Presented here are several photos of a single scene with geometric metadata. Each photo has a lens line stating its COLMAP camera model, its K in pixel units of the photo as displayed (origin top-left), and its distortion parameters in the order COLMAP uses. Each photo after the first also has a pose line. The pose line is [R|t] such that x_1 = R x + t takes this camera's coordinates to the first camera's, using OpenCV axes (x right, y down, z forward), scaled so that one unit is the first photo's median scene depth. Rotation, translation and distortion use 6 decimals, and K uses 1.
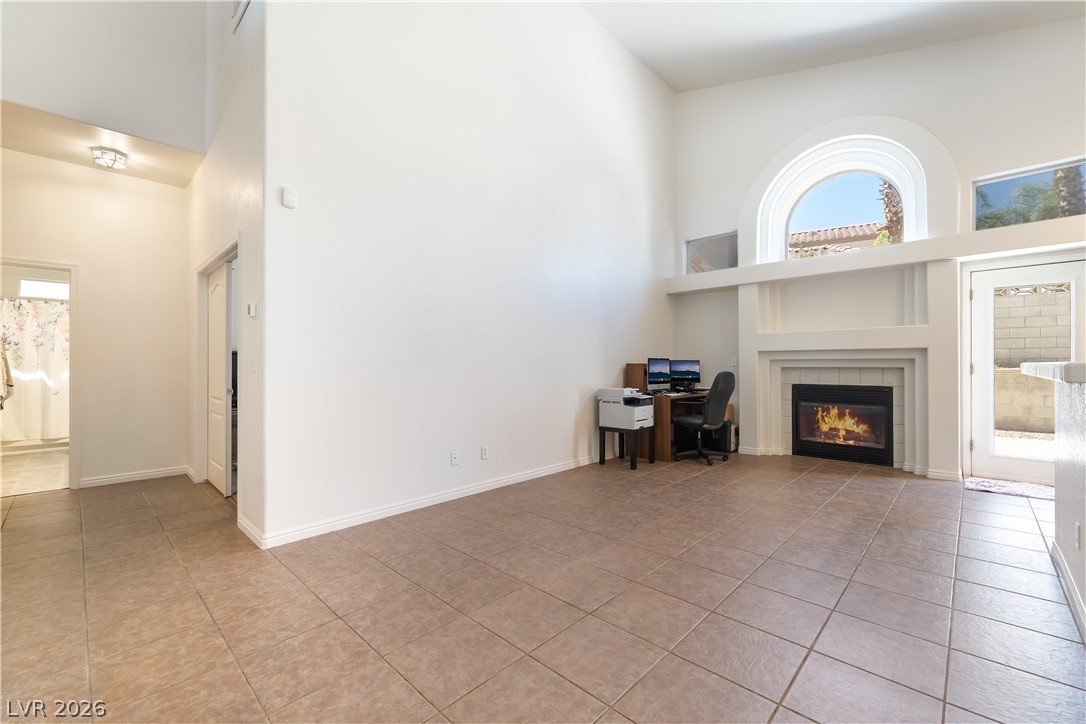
lens RADIAL K [[444.7, 0, 548.5], [0, 444.7, 362.9], [0, 0, 1]] dist [0.000420, 0.000107]
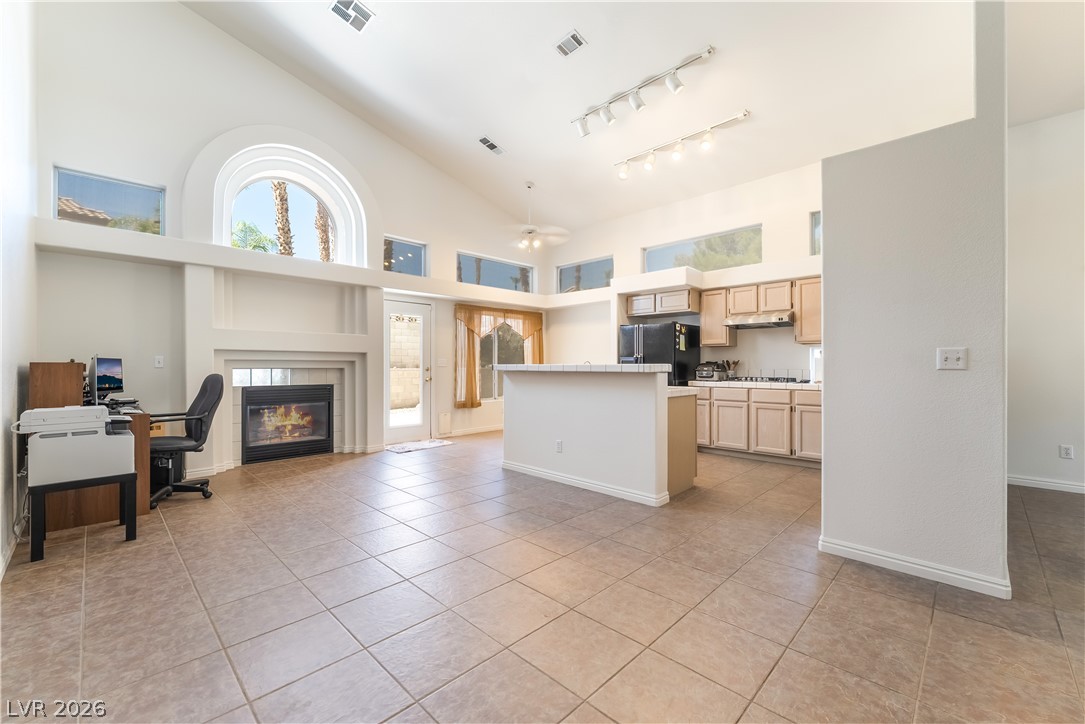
lens RADIAL K [[444.3, 0, 529.4], [0, 444.3, 362.1], [0, 0, 1]] dist [0.000420, 0.000107]
pose [[0.038783, 0.010837, 0.999189, -0.467632], [-0.003812, 0.999936, -0.010697, 0.005993], [-0.999240, -0.003394, 0.038822, 0.532555]]
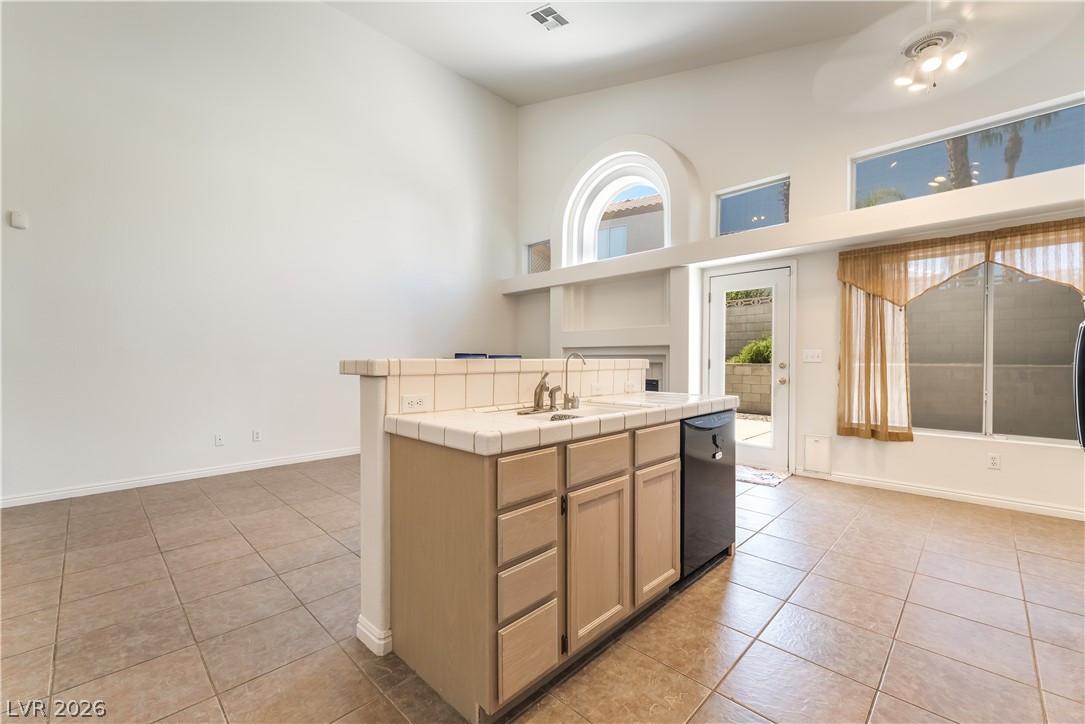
lens RADIAL K [[444.3, 0, 541.1], [0, 444.3, 362.6], [0, 0, 1]] dist [0.000420, 0.000107]
pose [[0.999844, 0.003527, -0.017296, 0.611047], [-0.003298, 0.999907, 0.013247, -0.004178], [0.017341, -0.013188, 0.999763, -0.132279]]
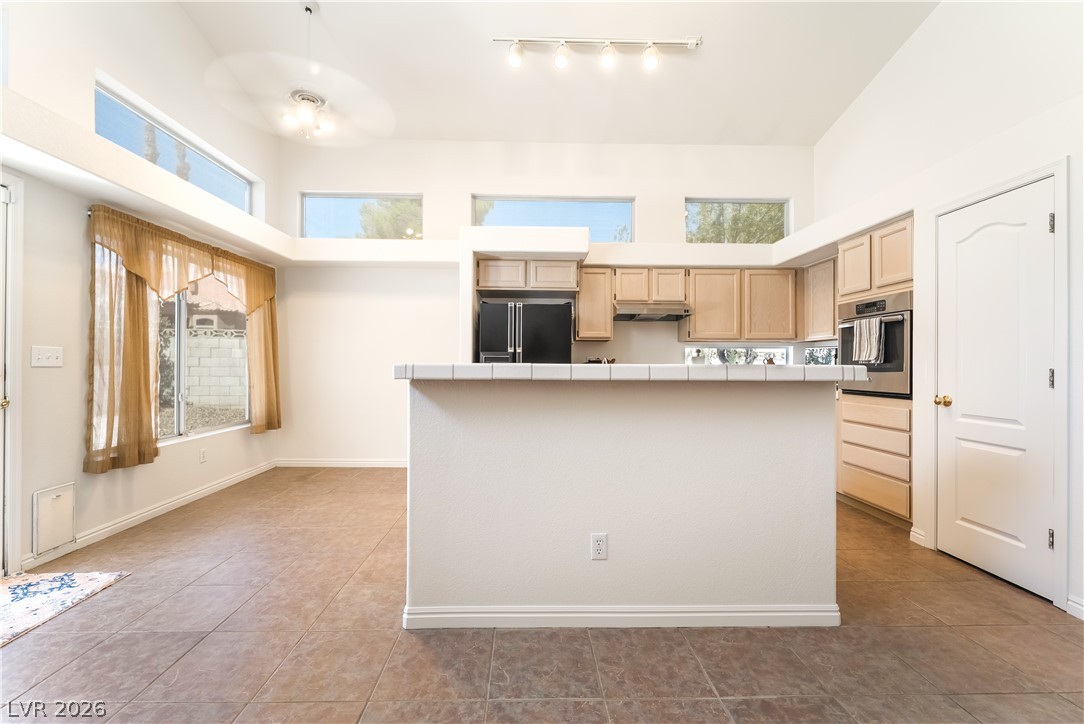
lens RADIAL K [[443.9, 0, 535.7], [0, 443.9, 364.5], [0, 0, 1]] dist [0.000420, 0.000107]
pose [[-0.706257, -0.001275, 0.707954, 0.313620], [-0.004569, 0.999986, -0.002758, 0.001791], [-0.707941, -0.005182, -0.706253, 0.889398]]
